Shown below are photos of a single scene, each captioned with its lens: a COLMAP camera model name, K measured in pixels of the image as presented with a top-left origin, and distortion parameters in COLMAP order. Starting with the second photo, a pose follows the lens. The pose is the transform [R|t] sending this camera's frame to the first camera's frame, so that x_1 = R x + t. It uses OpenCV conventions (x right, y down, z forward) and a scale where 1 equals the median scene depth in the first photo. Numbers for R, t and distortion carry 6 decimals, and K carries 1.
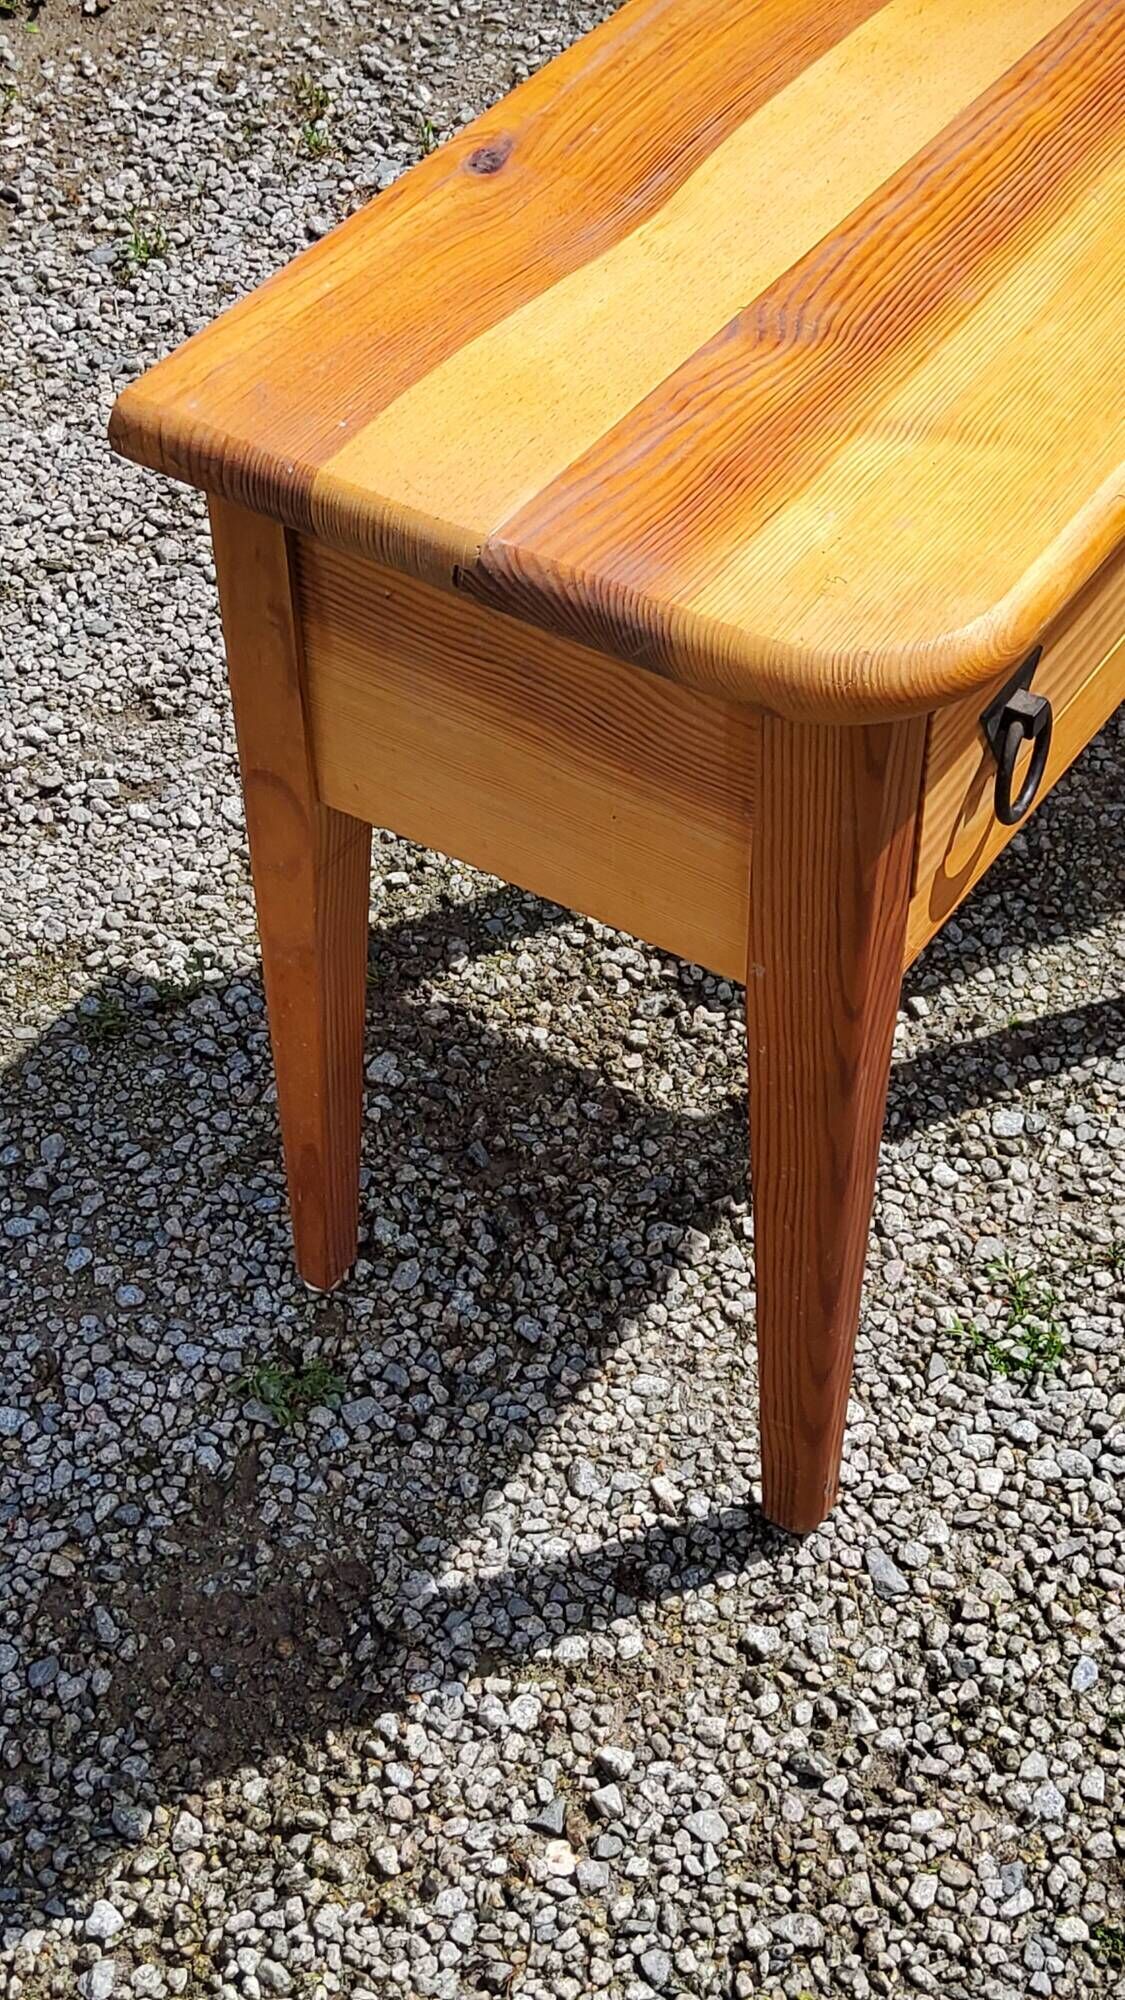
lens RADIAL K [[3004.8, 0, 580.5], [0, 3004.8, 962.8], [0, 0, 1]] dist [0.115574, 0.000000]
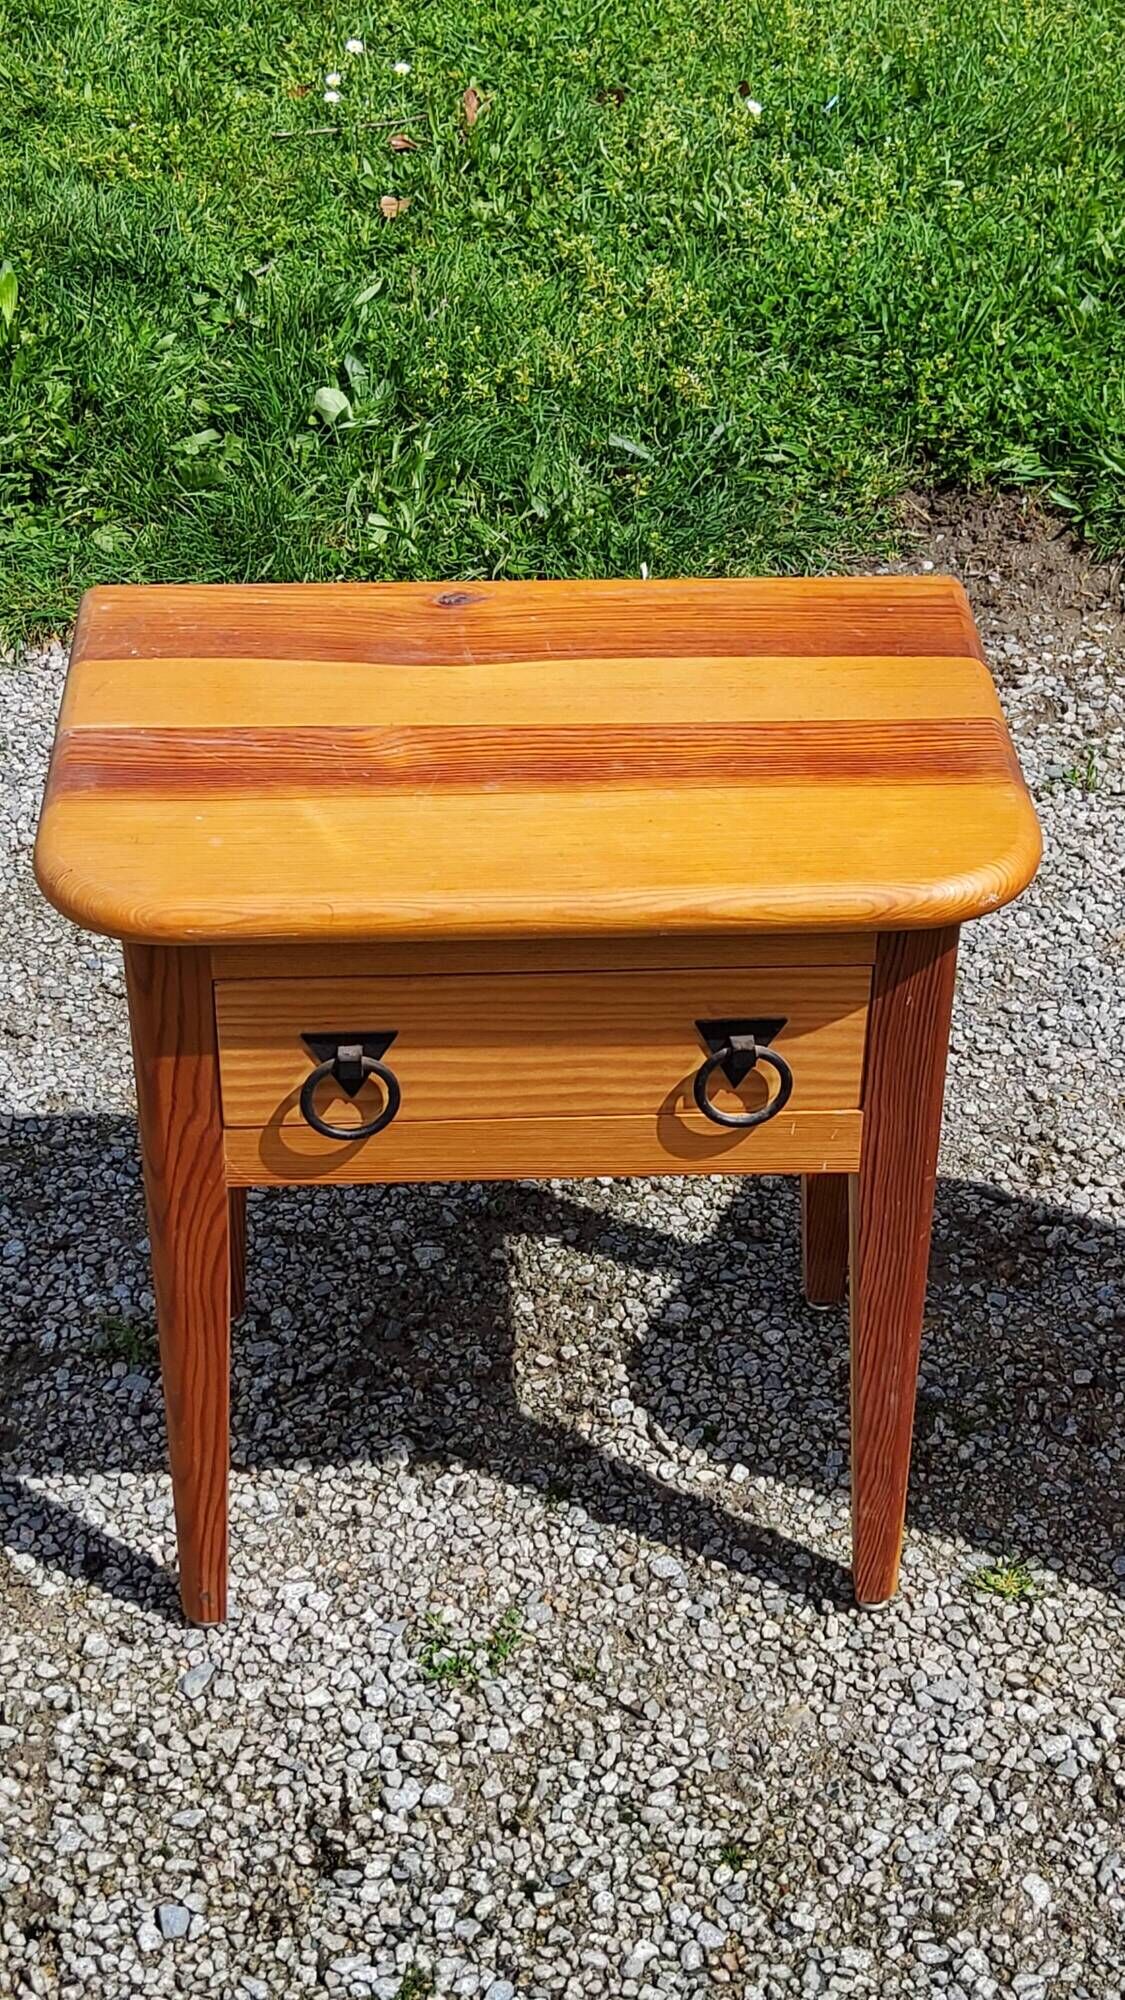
lens RADIAL K [[3004.8, 0, 592.2], [0, 3004.8, 989.2], [0, 0, 1]] dist [0.115574, 0.000000]
pose [[0.579849, 0.476600, -0.660778, 0.837257], [-0.581966, 0.809888, 0.073459, -0.208889], [0.570167, 0.341955, 0.746978, 0.037147]]
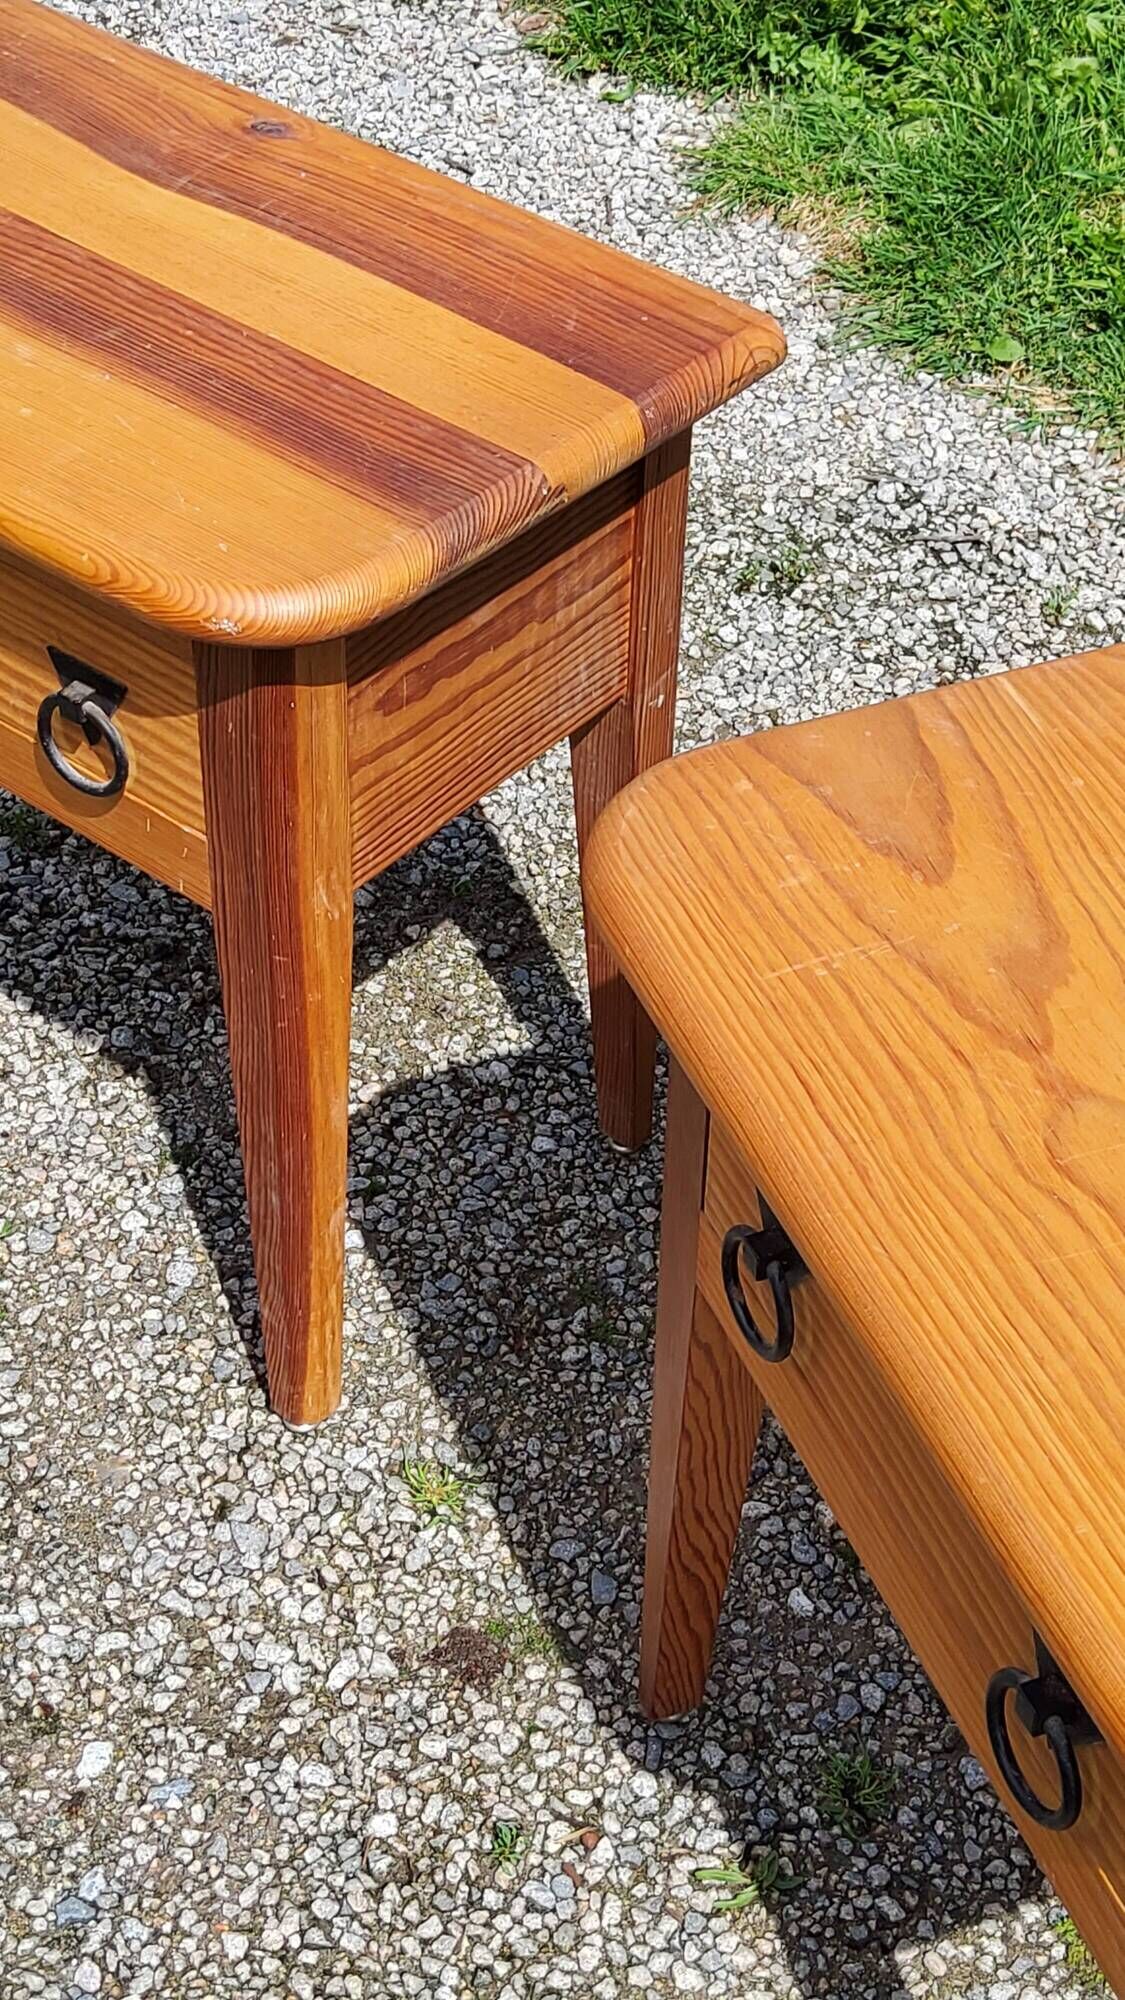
lens RADIAL K [[3004.8, 0, 579.7], [0, 3004.8, 1008.8], [0, 0, 1]] dist [0.115574, 0.000000]
pose [[-0.115219, 0.667539, -0.735606, 0.879547], [-0.717252, 0.456417, 0.526529, -0.673035], [0.687222, 0.588281, 0.426206, 0.632879]]
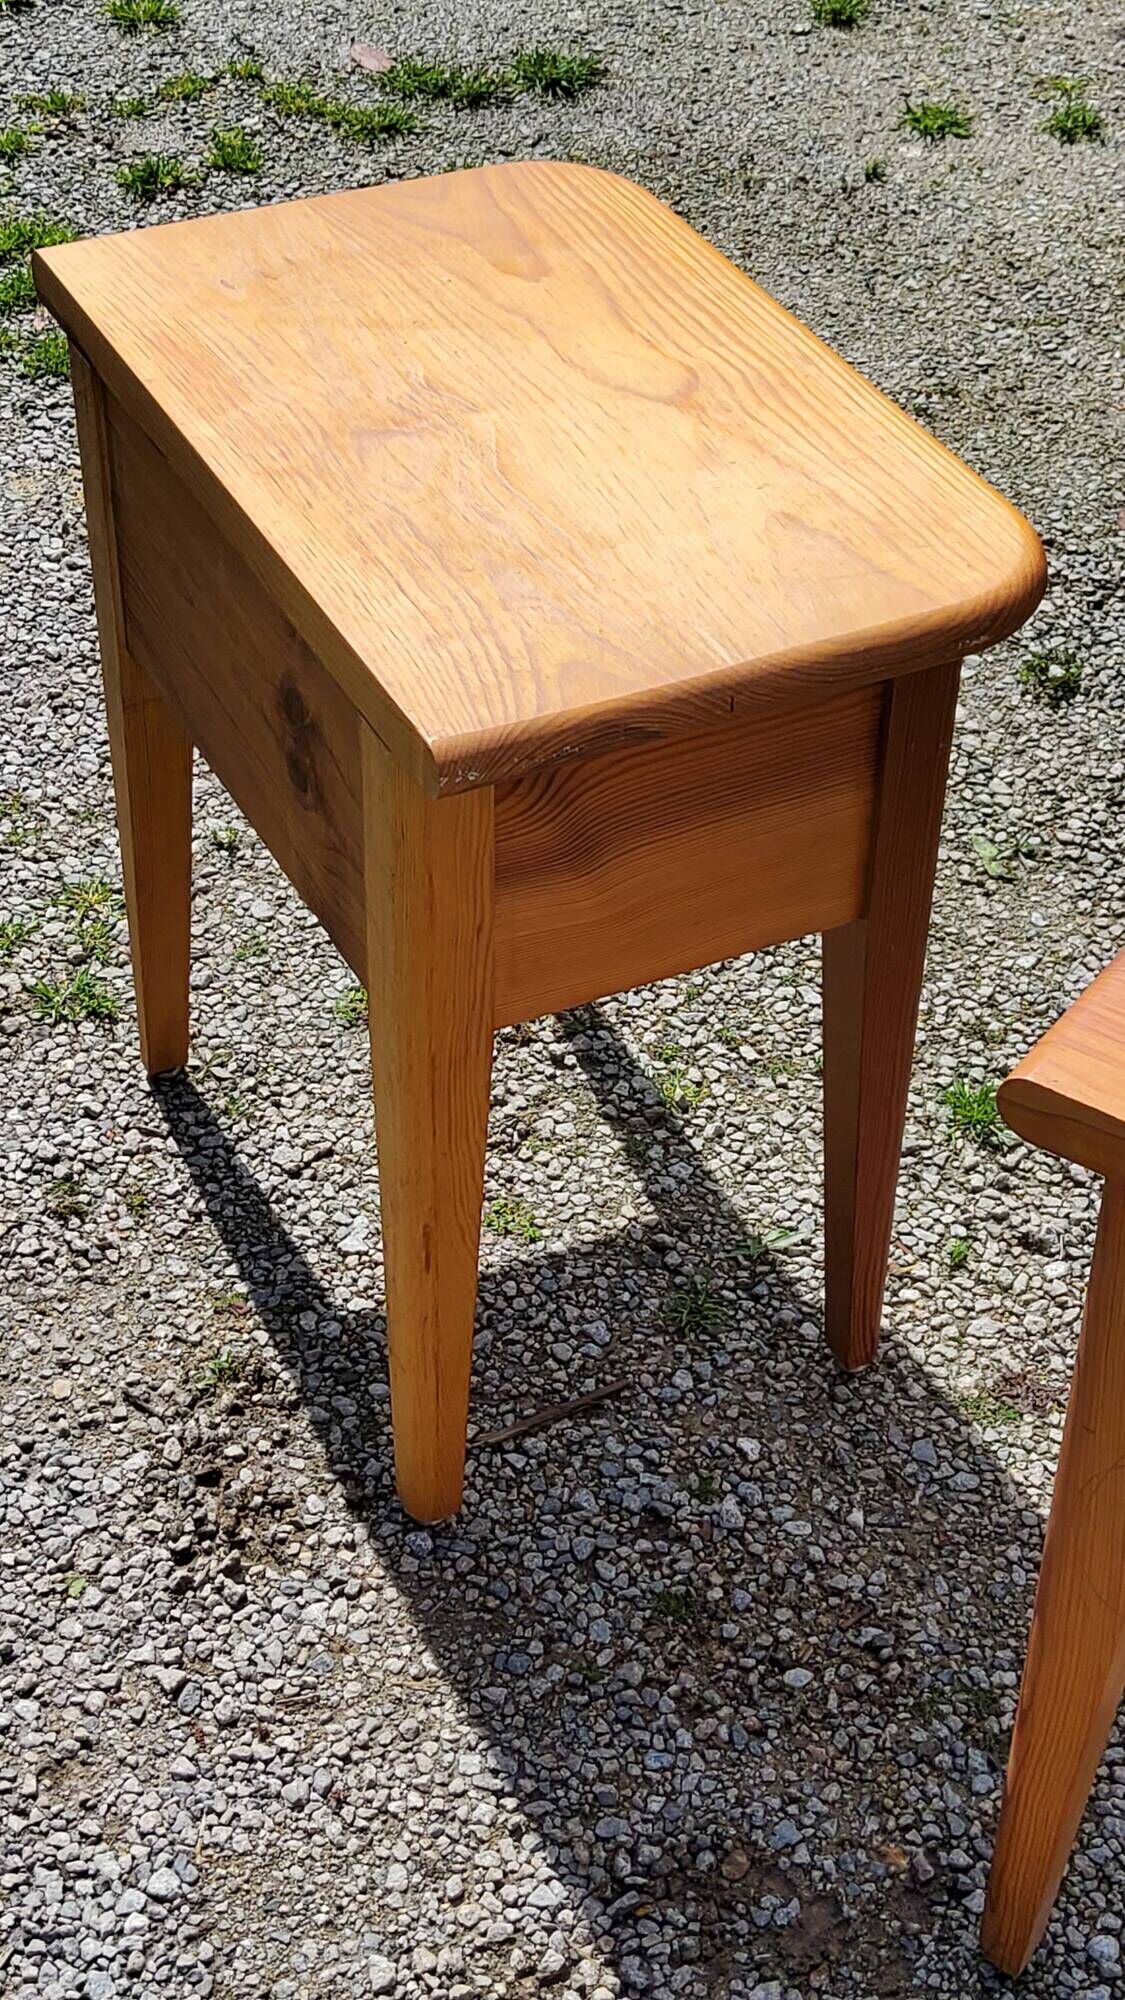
lens RADIAL K [[3004.8, 0, 573.5], [0, 3004.8, 988.5], [0, 0, 1]] dist [0.115574, 0.000000]
pose [[0.031311, -0.639747, 0.767948, -0.492407], [0.688085, 0.571070, 0.447681, -0.759265], [-0.724954, 0.514396, 0.458081, 0.666253]]
